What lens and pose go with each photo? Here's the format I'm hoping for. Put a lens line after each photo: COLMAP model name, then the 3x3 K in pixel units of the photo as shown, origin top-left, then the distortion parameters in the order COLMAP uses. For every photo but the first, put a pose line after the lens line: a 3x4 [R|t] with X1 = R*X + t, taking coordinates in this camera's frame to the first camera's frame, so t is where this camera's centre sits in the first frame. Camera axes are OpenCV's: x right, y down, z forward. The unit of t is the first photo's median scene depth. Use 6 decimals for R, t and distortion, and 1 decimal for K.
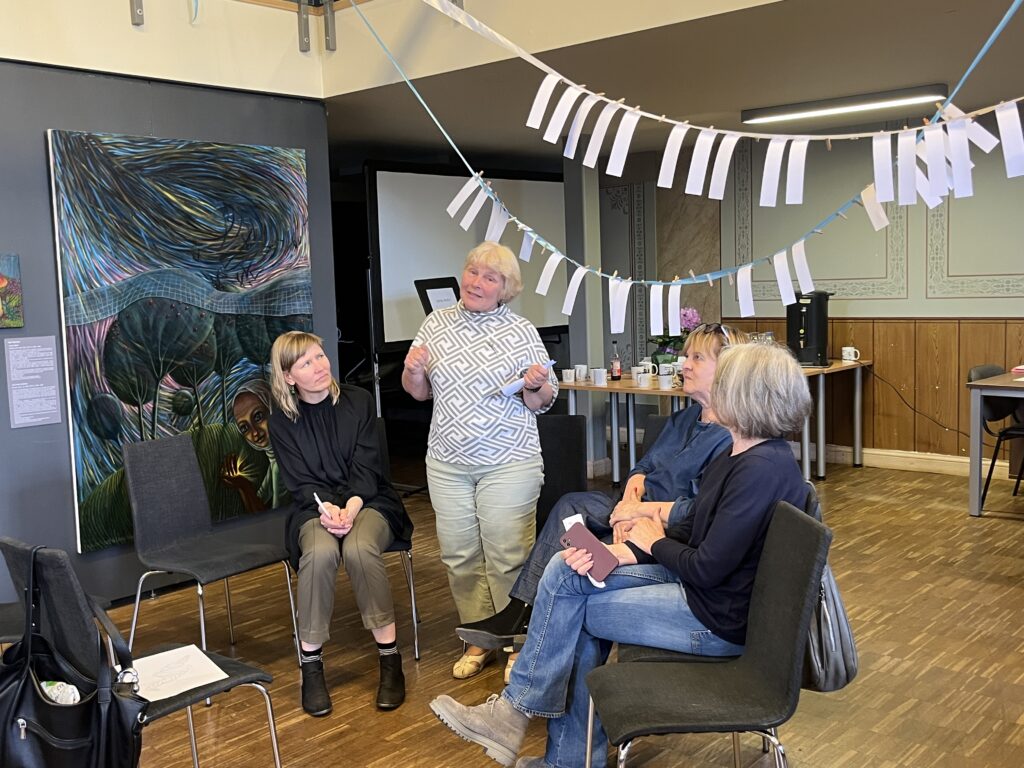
lens RADIAL K [[1071.2, 0, 512.0], [0, 1071.2, 384.0], [0, 0, 1]] dist [0.002282, 0.012736]
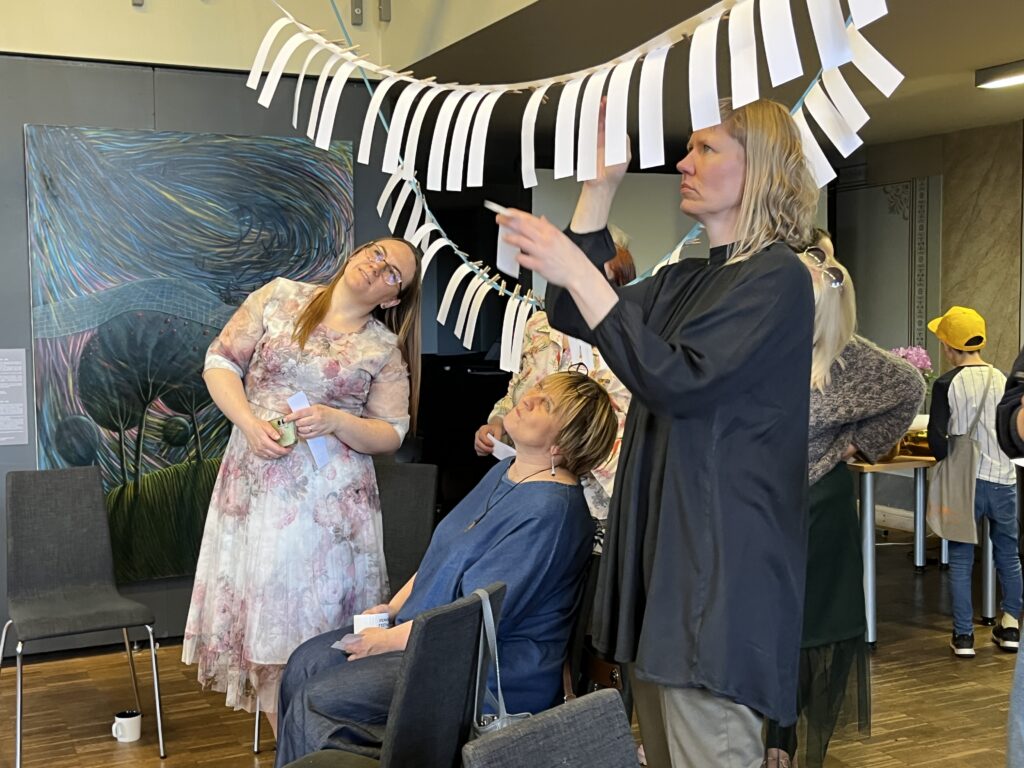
lens RADIAL K [[1252.6, 0, 512.0], [0, 1252.6, 384.0], [0, 0, 1]] dist [0.049095, -0.028916]
pose [[0.918316, 0.046491, -0.393108, 0.351722], [-0.060597, 0.997885, -0.023543, -0.013850], [0.391182, 0.045442, 0.919191, 0.164688]]
